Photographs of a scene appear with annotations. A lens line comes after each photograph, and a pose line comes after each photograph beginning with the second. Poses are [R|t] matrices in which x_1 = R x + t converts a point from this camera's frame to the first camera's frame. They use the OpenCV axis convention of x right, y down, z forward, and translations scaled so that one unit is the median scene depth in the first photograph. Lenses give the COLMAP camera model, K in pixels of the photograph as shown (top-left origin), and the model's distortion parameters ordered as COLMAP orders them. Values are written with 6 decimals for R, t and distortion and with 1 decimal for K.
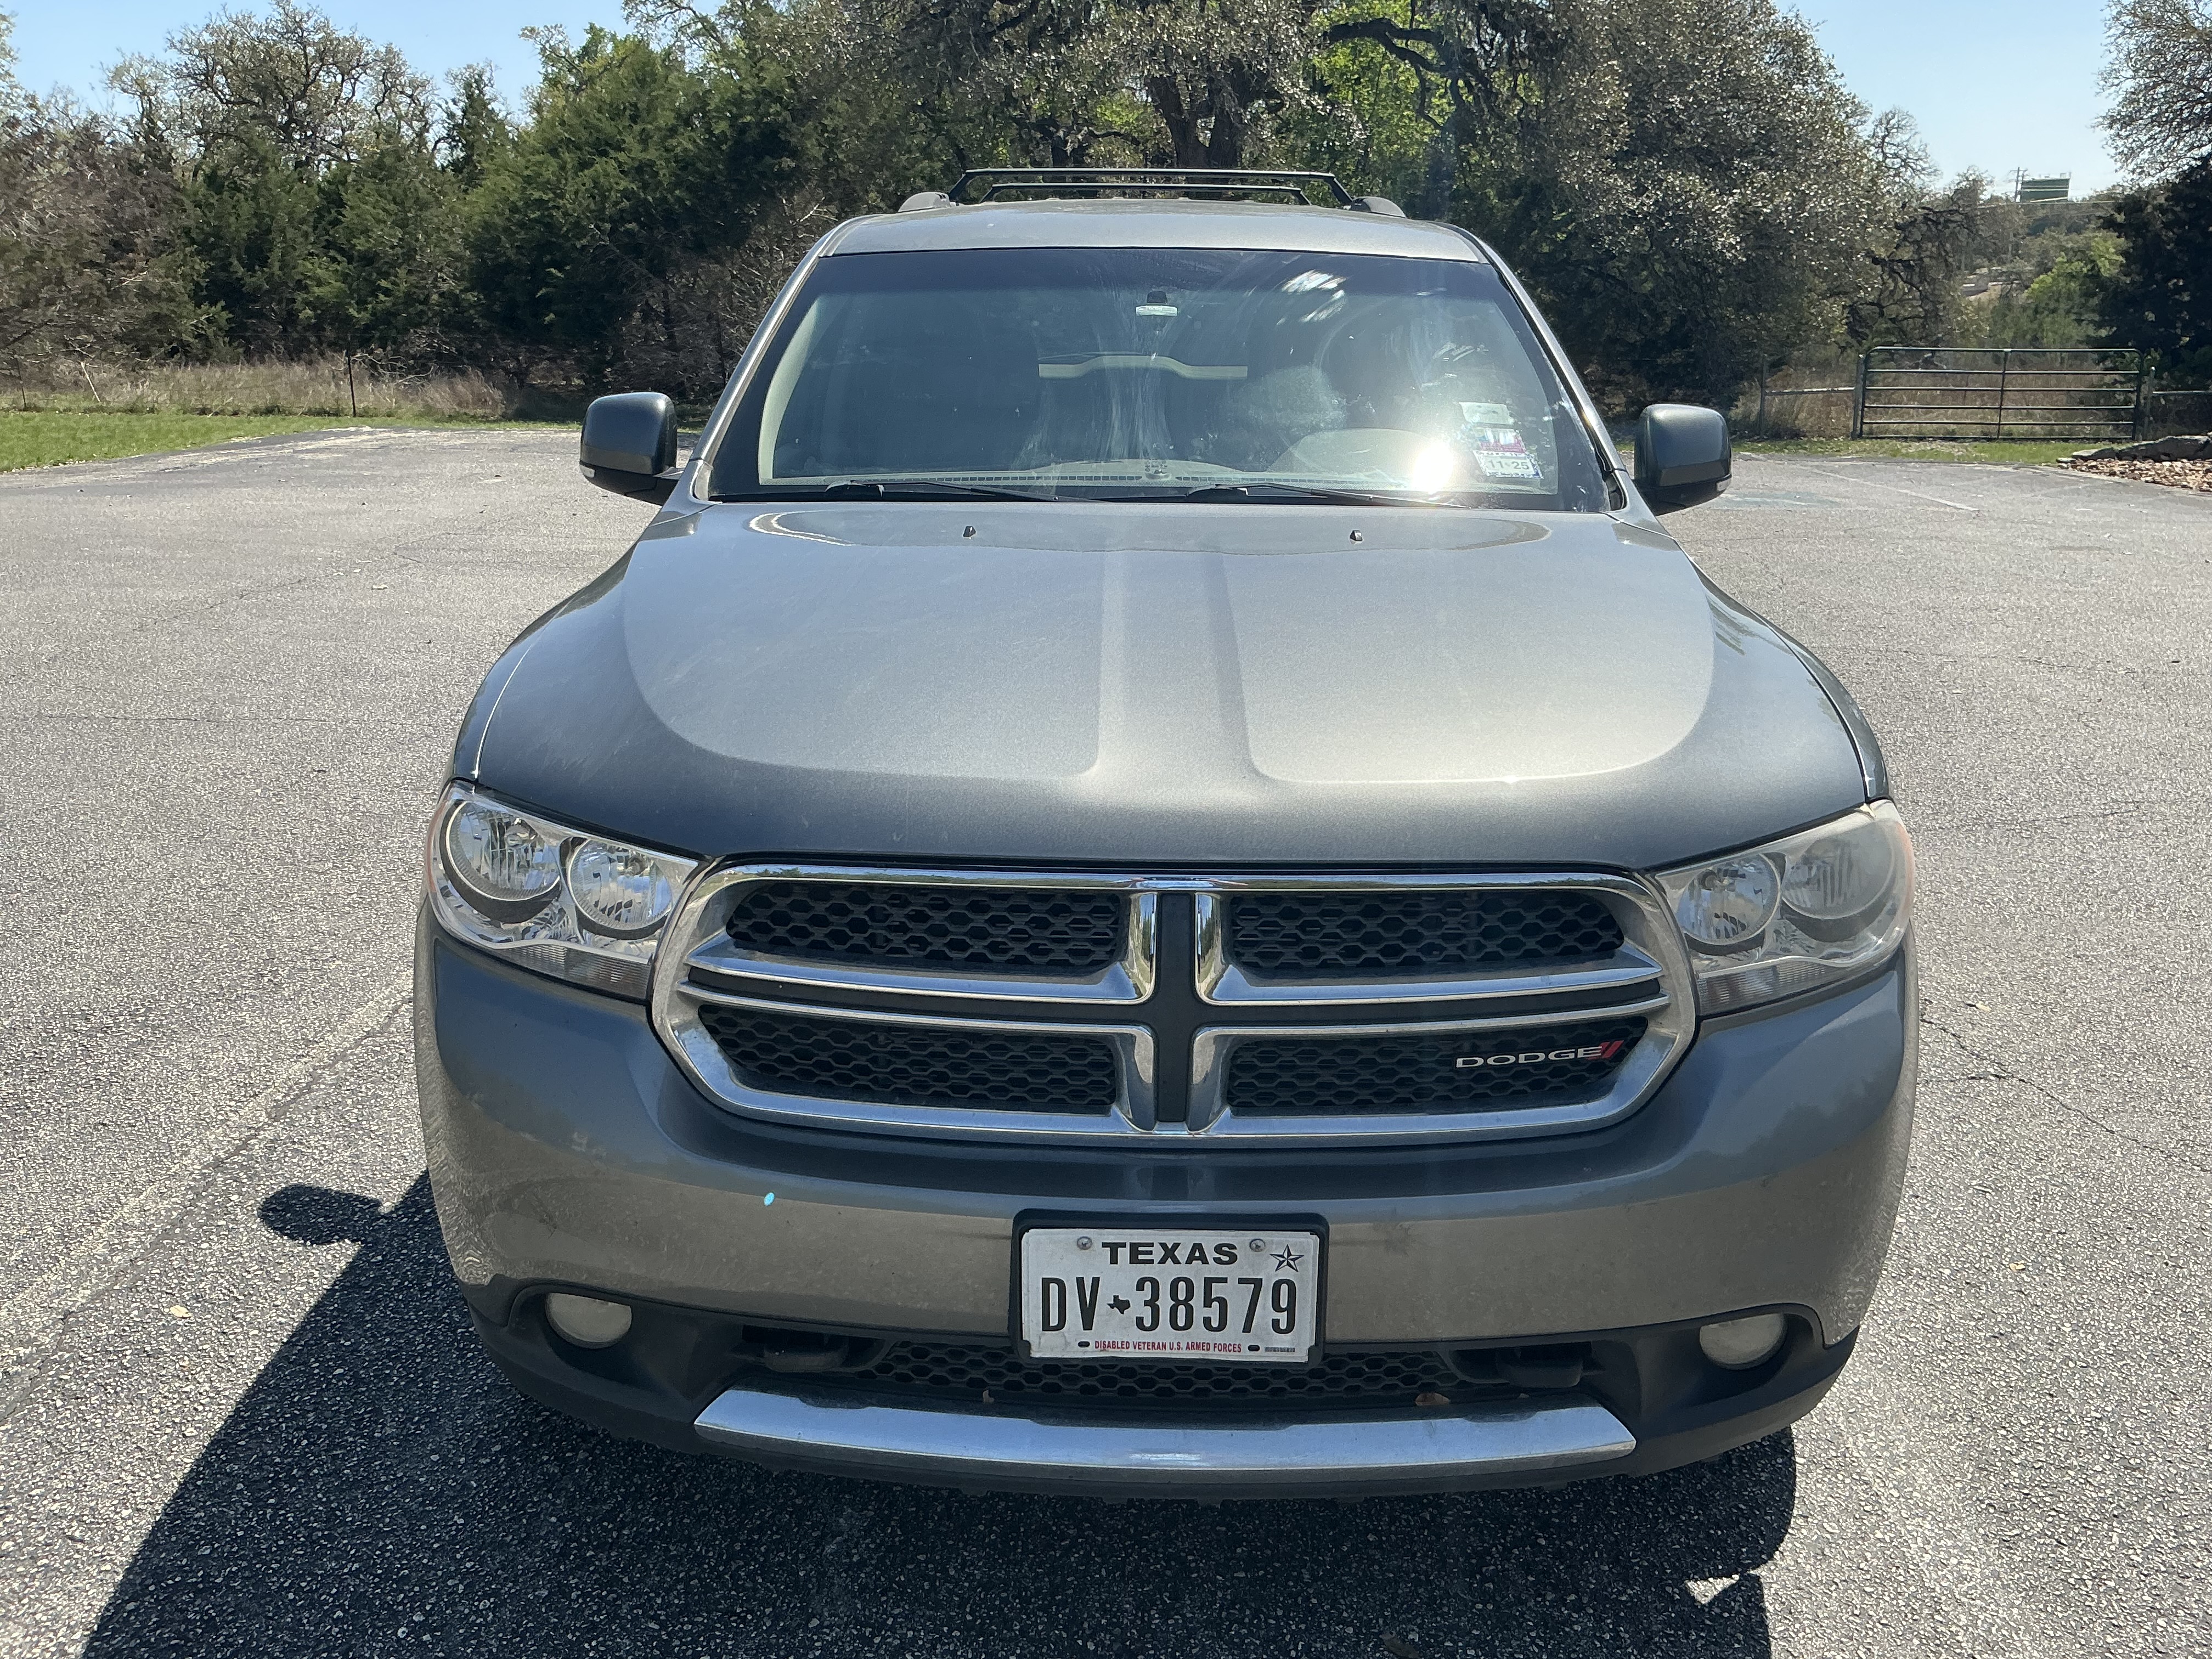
lens RADIAL K [[1844.5, 0, 1097.0], [0, 1844.5, 819.2], [0, 0, 1]] dist [0.047389, -0.065912]
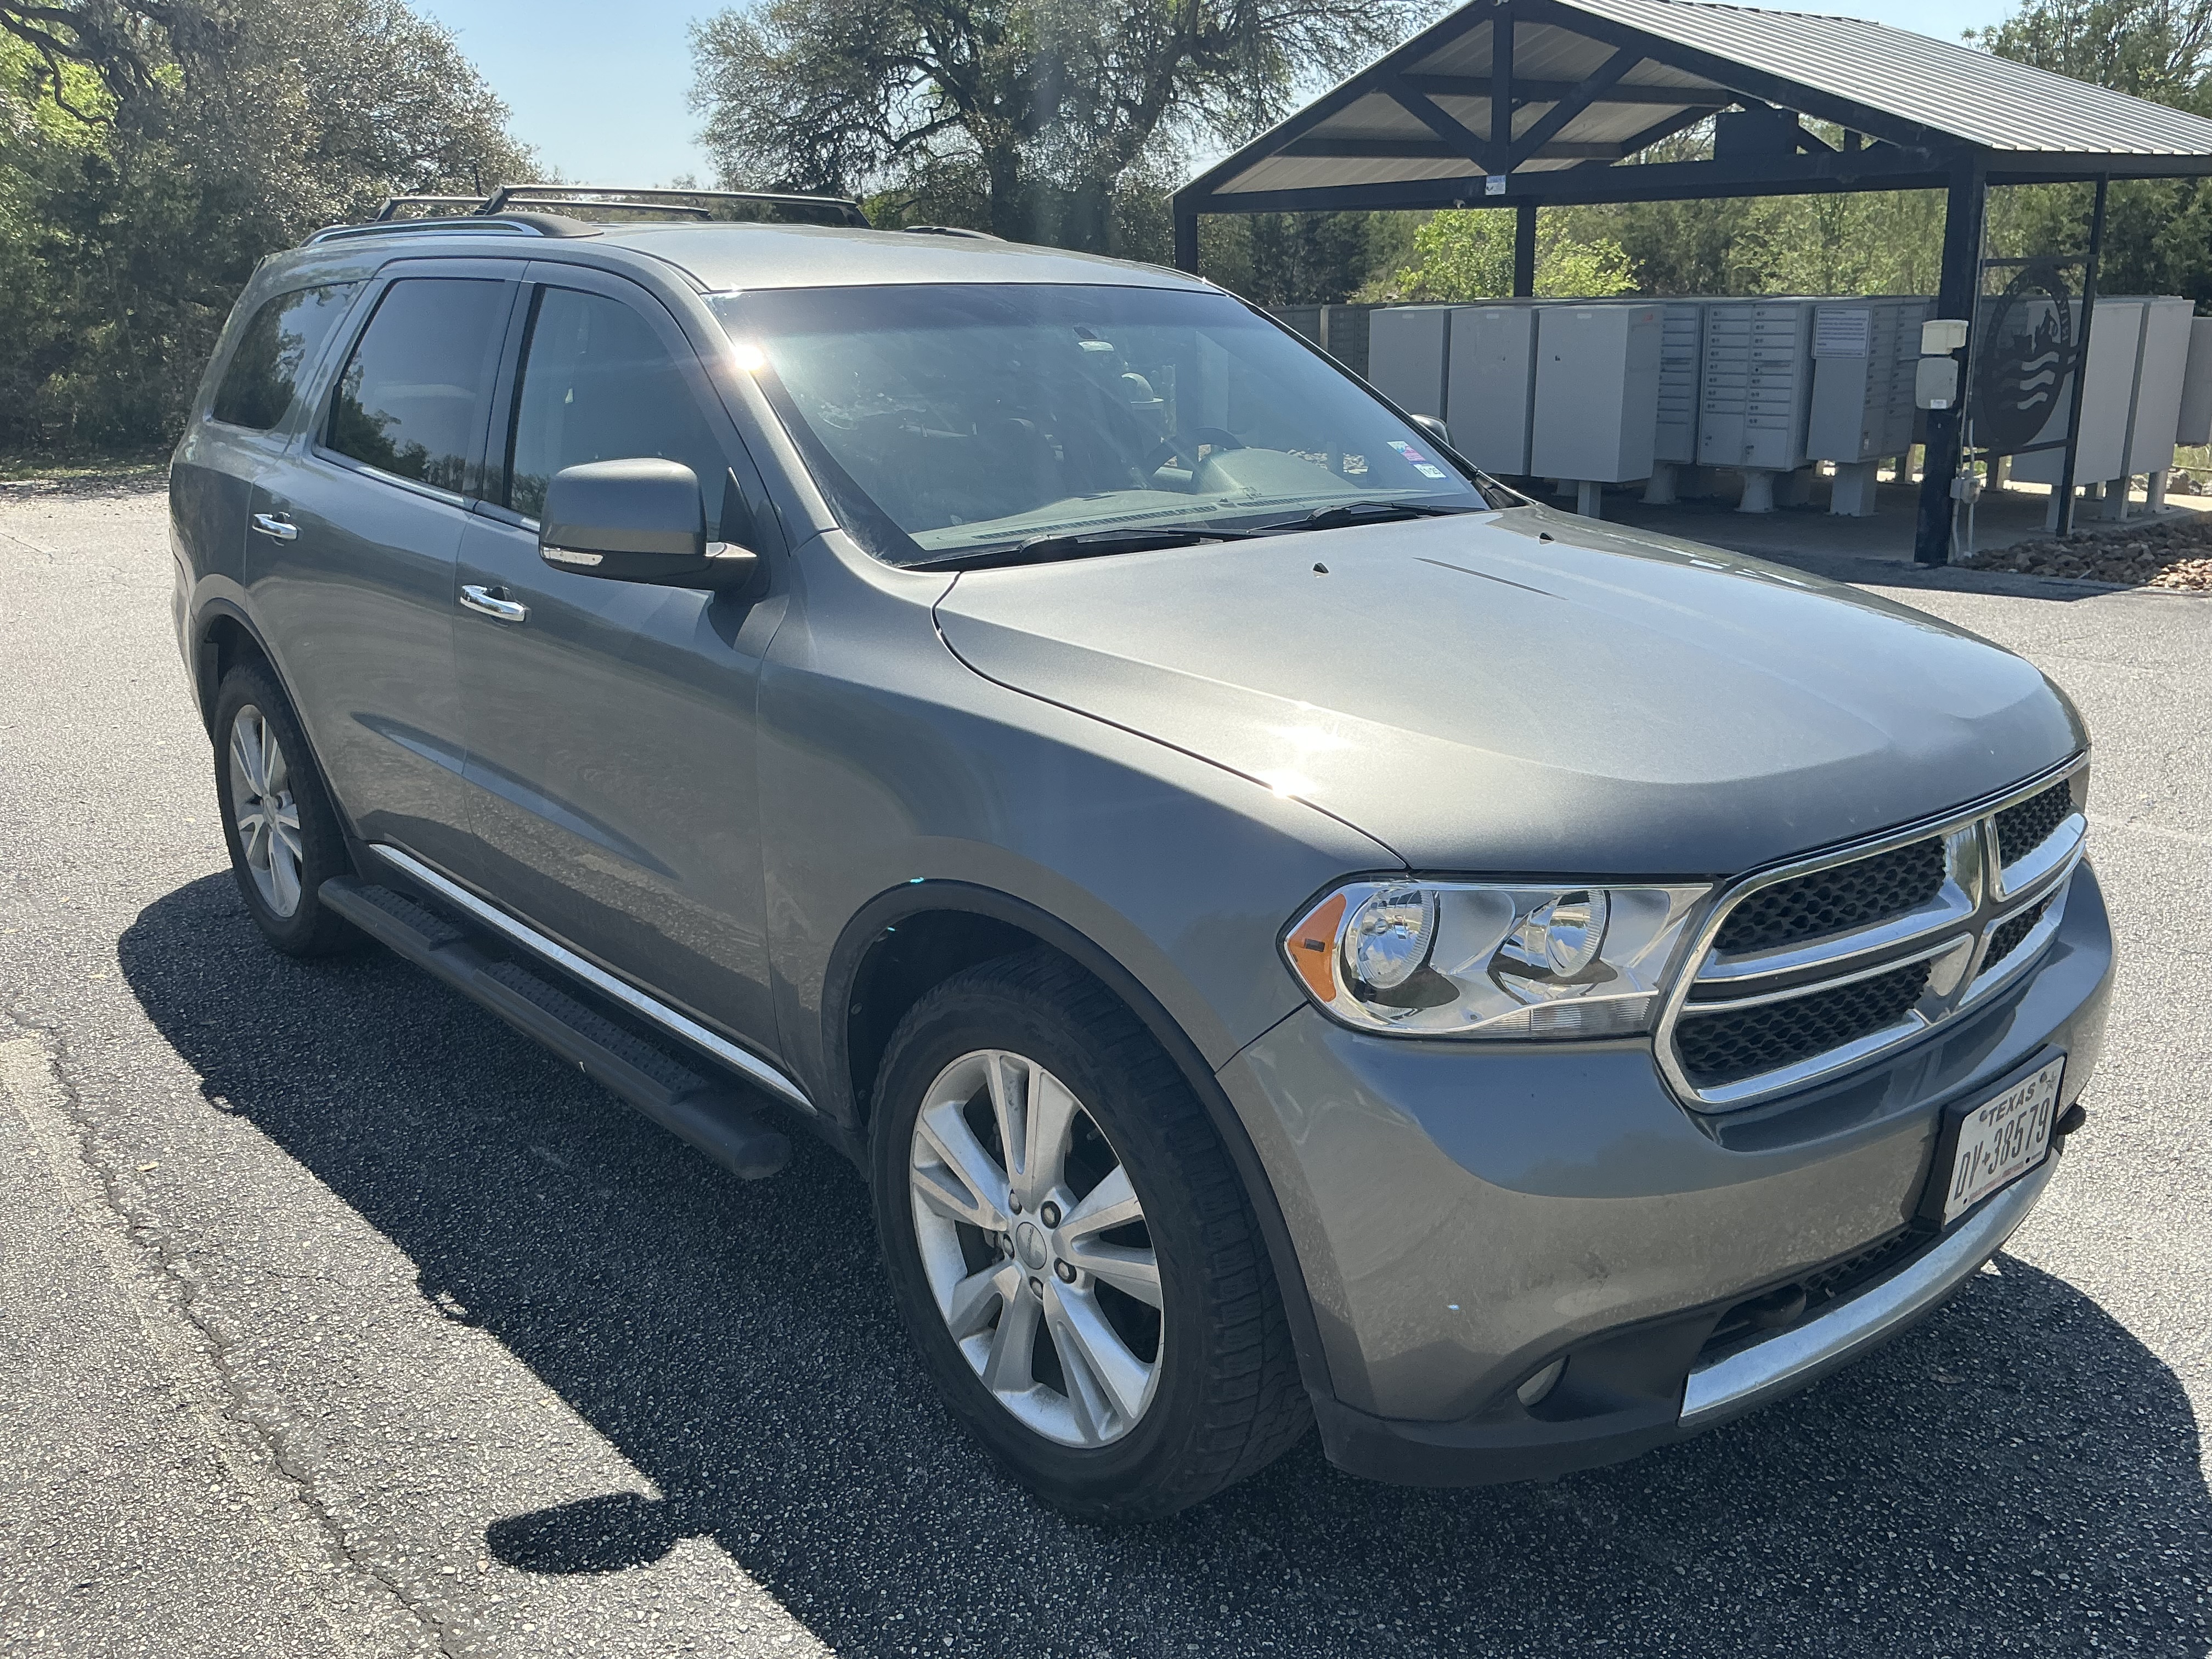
lens RADIAL K [[1844.5, 0, 1097.0], [0, 1844.5, 819.2], [0, 0, 1]] dist [0.047389, -0.065912]
pose [[0.758147, -0.193483, 0.622718, -0.651420], [0.194039, 0.978646, 0.067833, -0.087675], [-0.622545, 0.069404, 0.779501, 0.218918]]
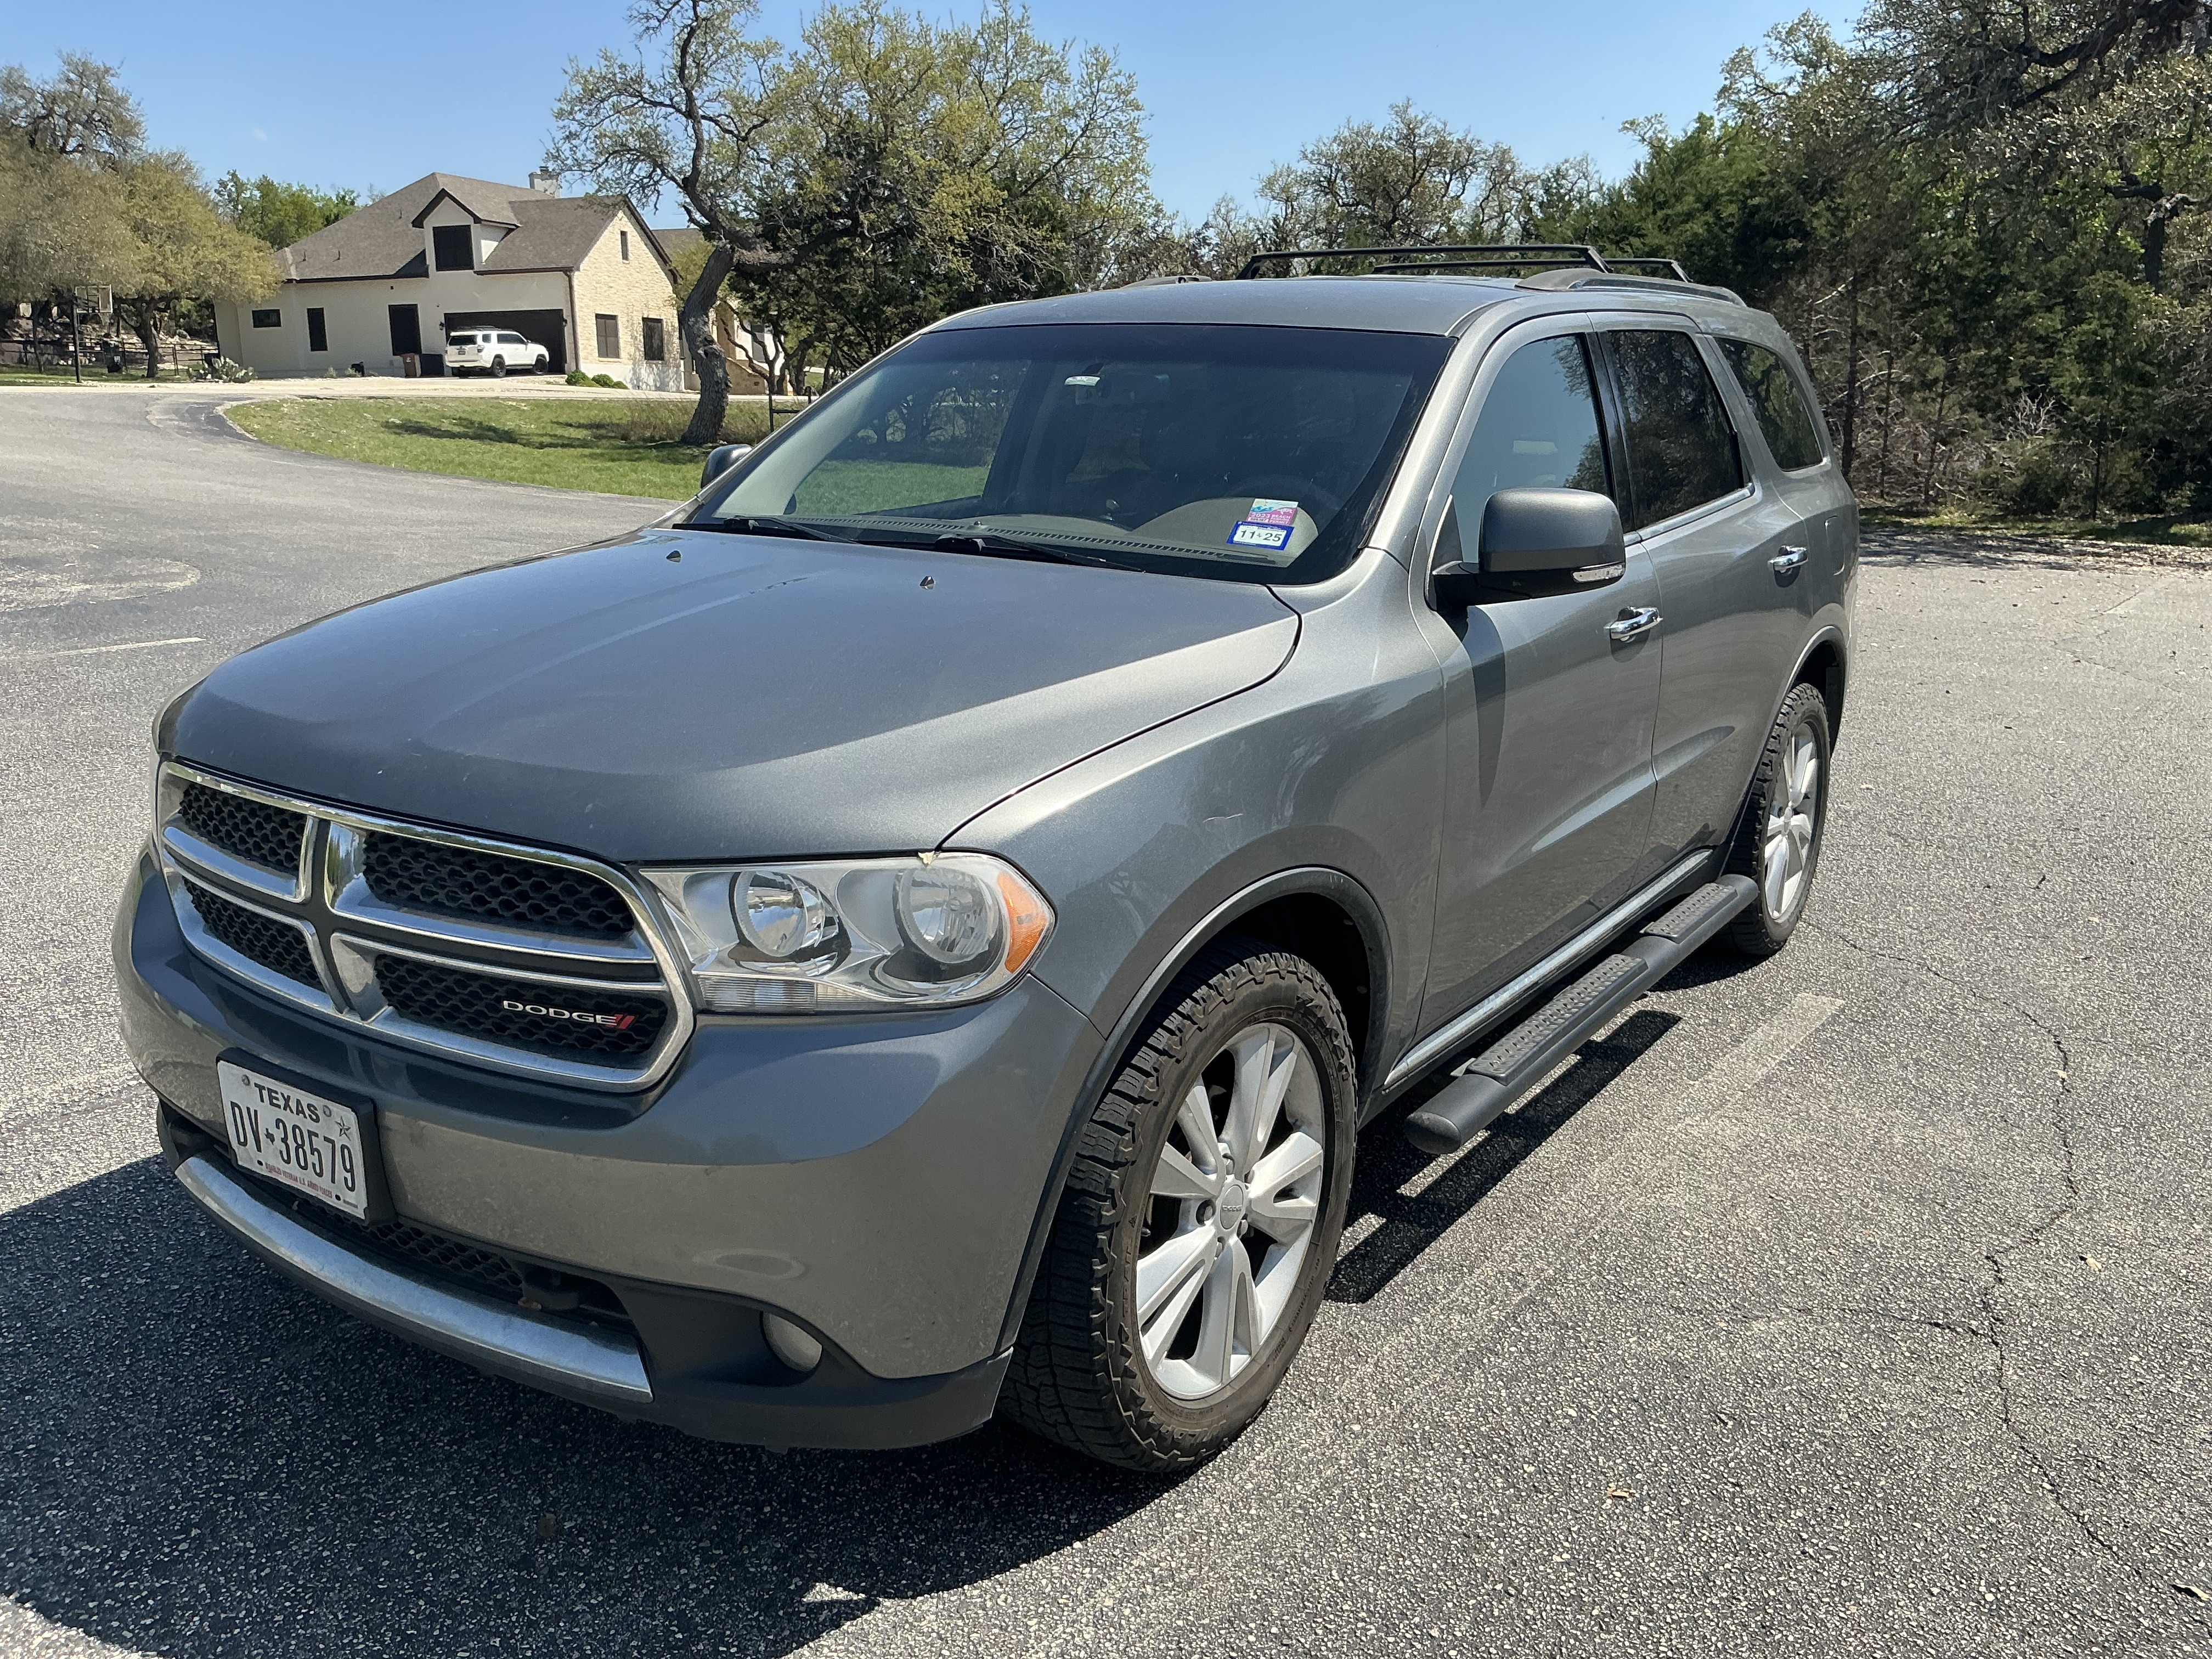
lens RADIAL K [[1844.5, 0, 1097.0], [0, 1844.5, 819.2], [0, 0, 1]] dist [0.047389, -0.065912]
pose [[0.837315, 0.140469, -0.528368, 0.641216], [-0.162741, 0.986659, 0.004408, -0.028693], [0.521938, 0.082297, 0.849004, 0.110680]]
